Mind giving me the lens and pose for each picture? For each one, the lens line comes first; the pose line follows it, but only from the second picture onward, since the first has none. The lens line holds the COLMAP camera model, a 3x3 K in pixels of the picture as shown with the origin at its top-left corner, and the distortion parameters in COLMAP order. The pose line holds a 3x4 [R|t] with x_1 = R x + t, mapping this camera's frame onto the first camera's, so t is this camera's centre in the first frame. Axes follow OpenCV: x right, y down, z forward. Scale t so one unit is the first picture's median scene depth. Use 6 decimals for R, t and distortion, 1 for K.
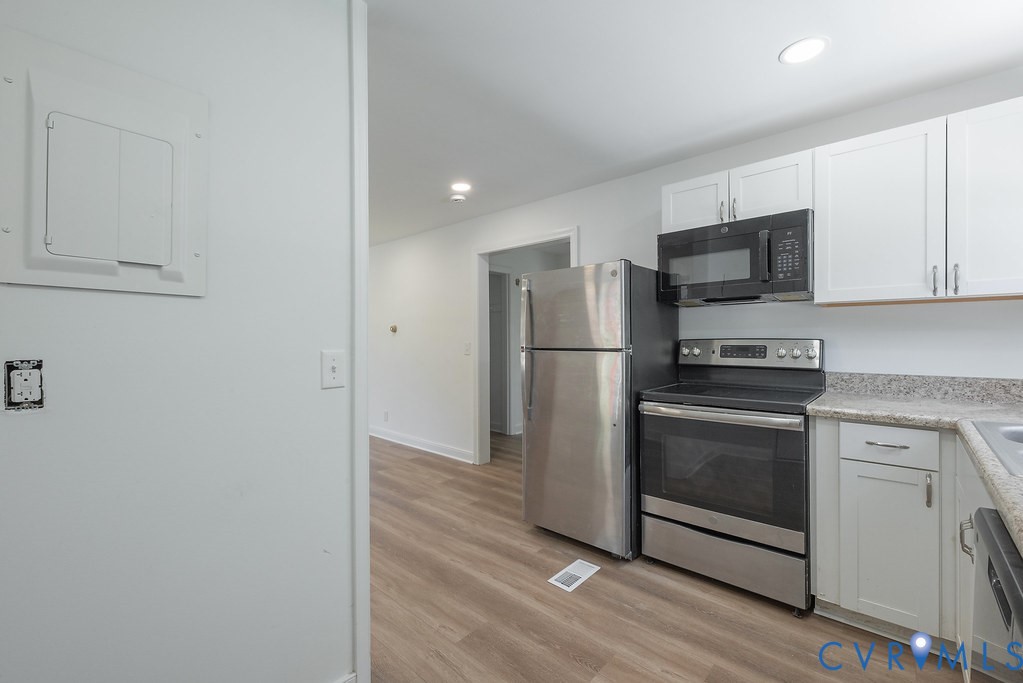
lens RADIAL K [[438.0, 0, 510.5], [0, 438.0, 340.7], [0, 0, 1]] dist [-0.001112, -0.000074]
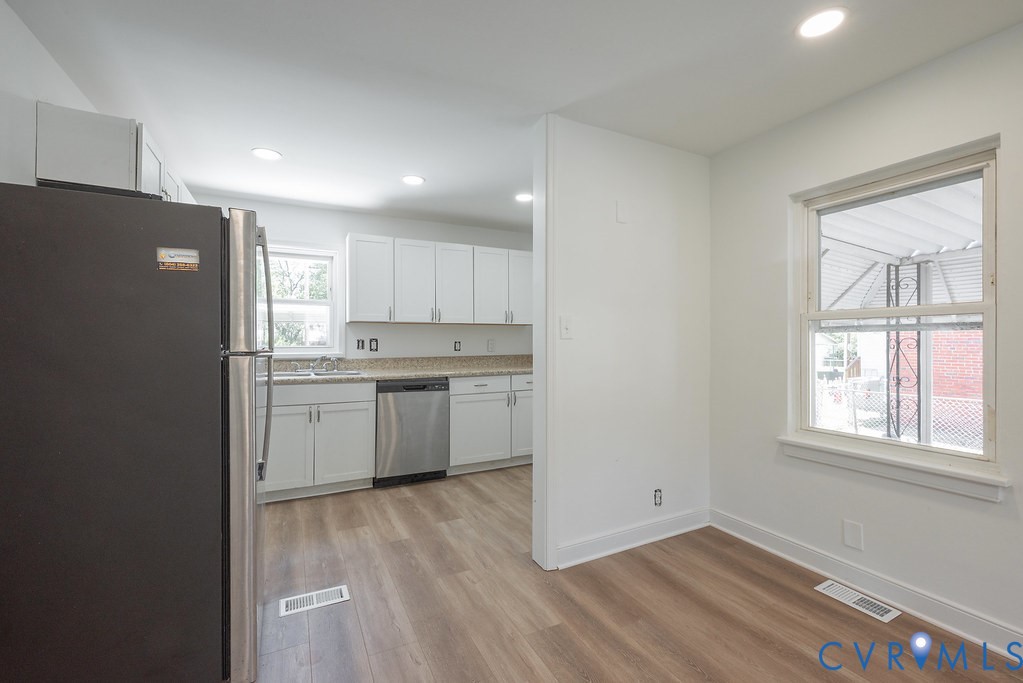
lens RADIAL K [[438.0, 0, 510.5], [0, 438.0, 340.7], [0, 0, 1]] dist [-0.001112, -0.000074]
pose [[-0.937387, 0.002386, 0.348281, -0.572424], [0.003204, 0.999993, 0.001773, 0.004104], [-0.348274, 0.002778, -0.937389, 1.797872]]
